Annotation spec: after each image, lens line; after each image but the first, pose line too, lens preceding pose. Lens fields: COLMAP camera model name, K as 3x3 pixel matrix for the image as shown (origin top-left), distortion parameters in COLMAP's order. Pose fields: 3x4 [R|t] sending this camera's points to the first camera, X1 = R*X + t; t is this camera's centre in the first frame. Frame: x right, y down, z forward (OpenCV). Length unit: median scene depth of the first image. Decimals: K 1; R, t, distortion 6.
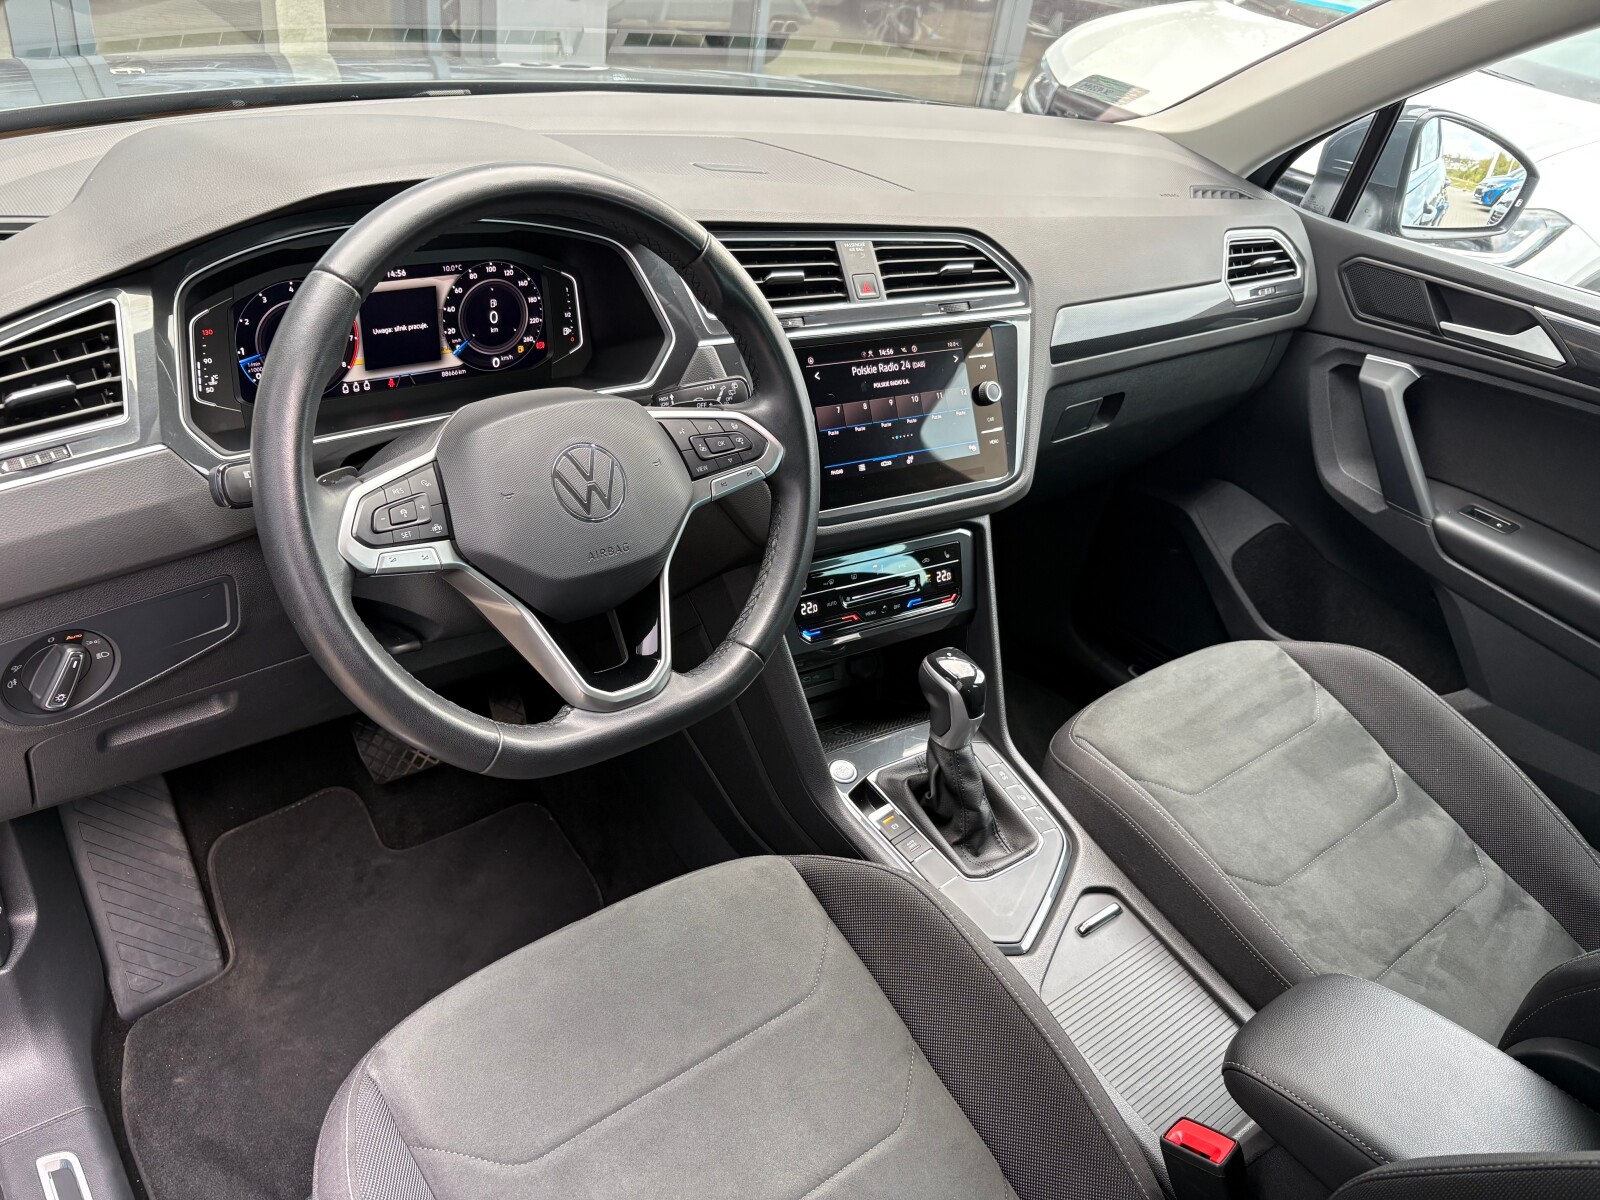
lens RADIAL K [[1216.4, 0, 792.3], [0, 1216.4, 611.2], [0, 0, 1]] dist [0.038589, -0.036789]
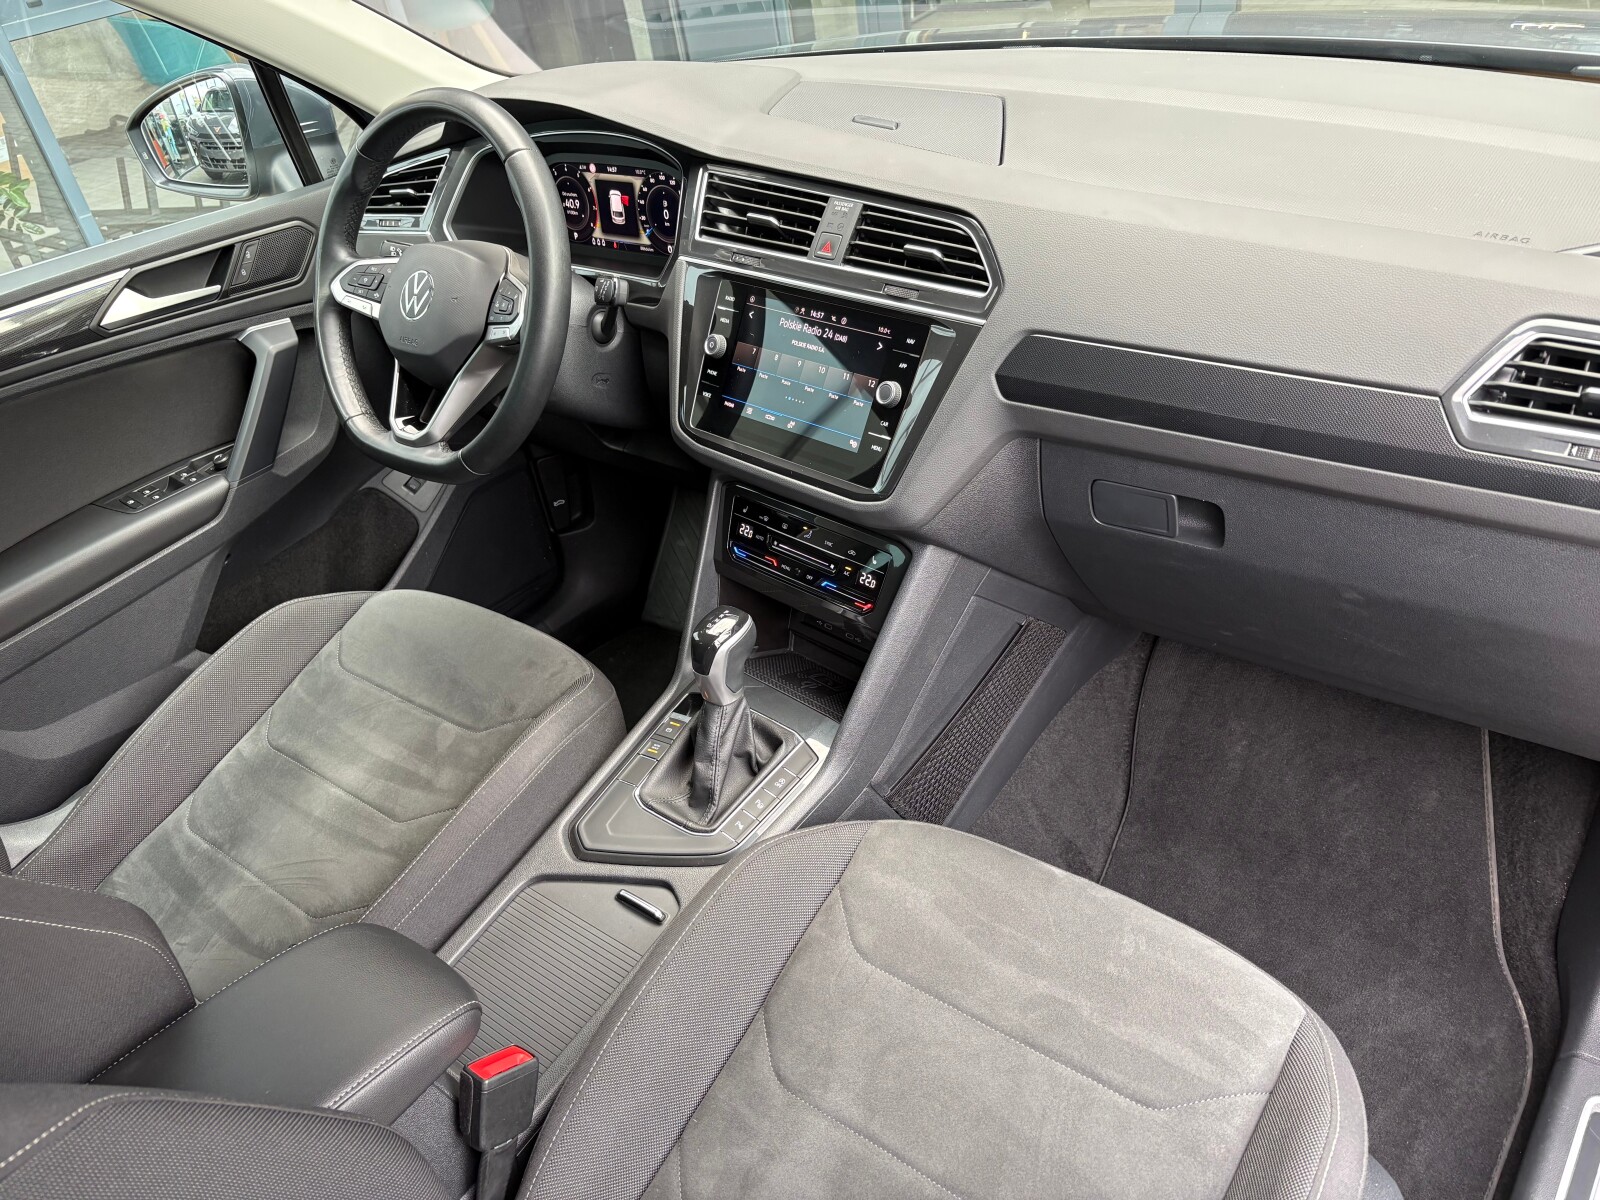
lens RADIAL K [[1216.4, 0, 789.1], [0, 1216.4, 600.2], [0, 0, 1]] dist [0.038589, -0.036789]
pose [[0.192888, 0.409237, -0.891807, 1.103588], [-0.389237, 0.866218, 0.313307, -0.329989], [0.900716, 0.286690, 0.326373, 0.764656]]
